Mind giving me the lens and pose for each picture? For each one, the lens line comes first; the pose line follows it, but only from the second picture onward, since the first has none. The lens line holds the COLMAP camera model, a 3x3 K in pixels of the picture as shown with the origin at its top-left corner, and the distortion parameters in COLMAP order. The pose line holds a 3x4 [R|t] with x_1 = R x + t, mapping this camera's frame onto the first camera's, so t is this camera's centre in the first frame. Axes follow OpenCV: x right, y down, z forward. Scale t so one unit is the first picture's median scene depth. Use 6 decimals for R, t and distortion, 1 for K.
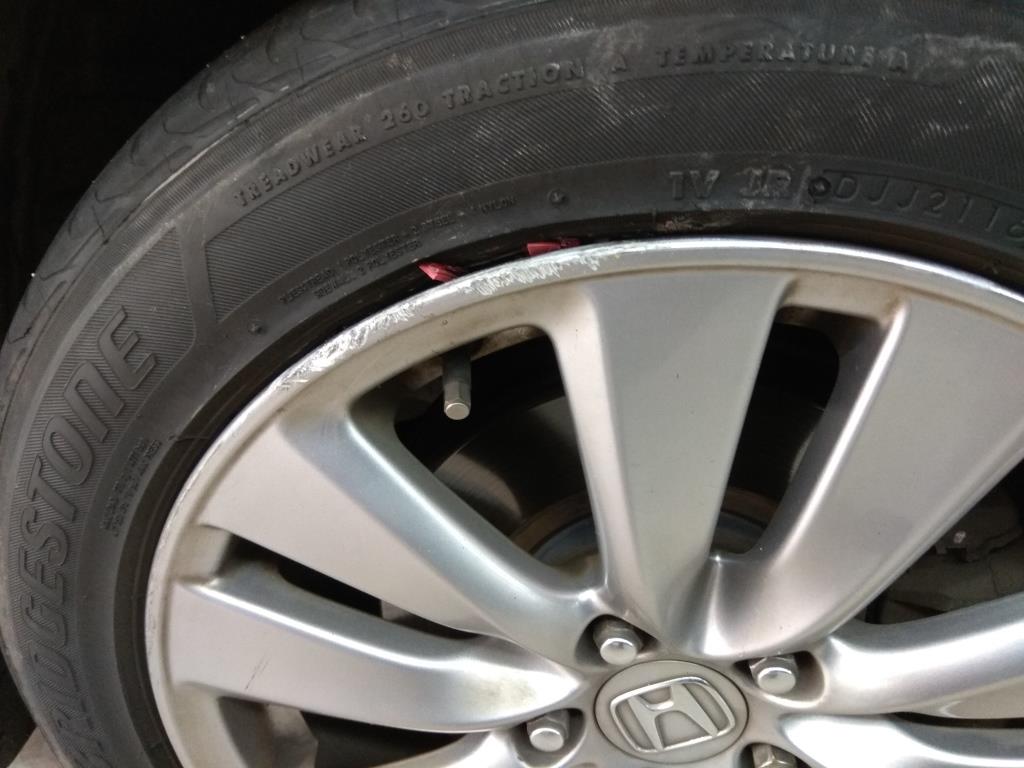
lens RADIAL K [[786.1, 0, 515.2], [0, 786.1, 387.4], [0, 0, 1]] dist [0.111450, -0.200306]
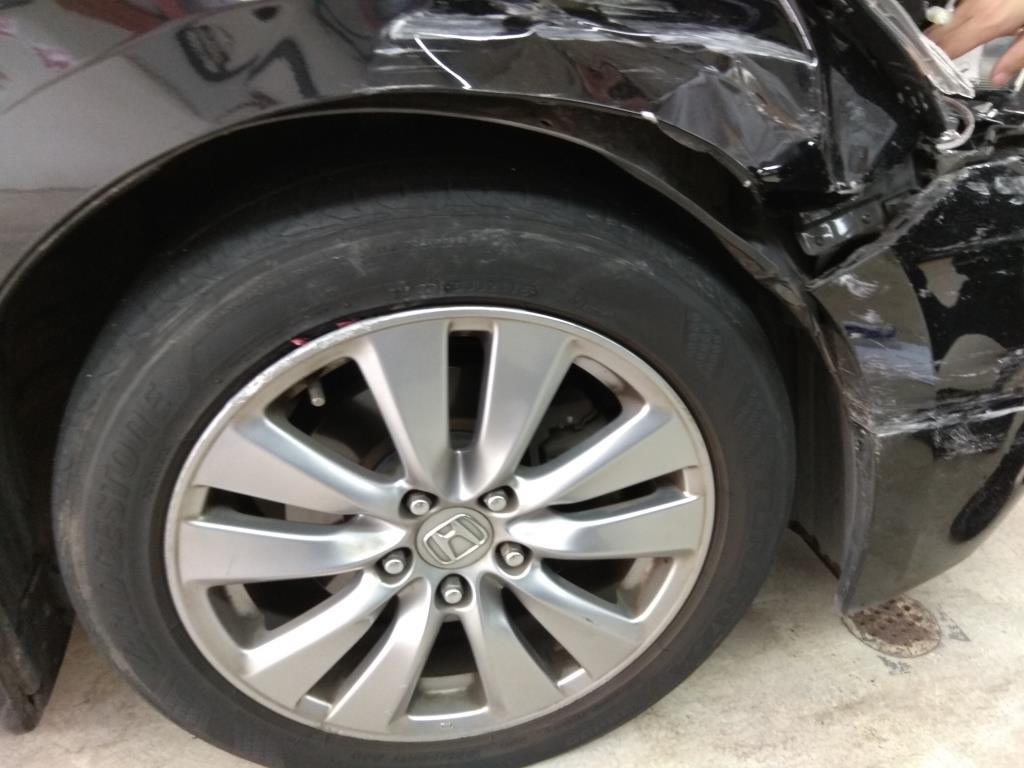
lens RADIAL K [[786.1, 0, 515.2], [0, 786.1, 387.4], [0, 0, 1]] dist [0.111450, -0.200306]
pose [[0.958323, -0.183653, 0.218833, -0.026277], [0.183464, 0.982794, 0.021365, 0.046862], [-0.218992, 0.019673, 0.975528, -1.331871]]
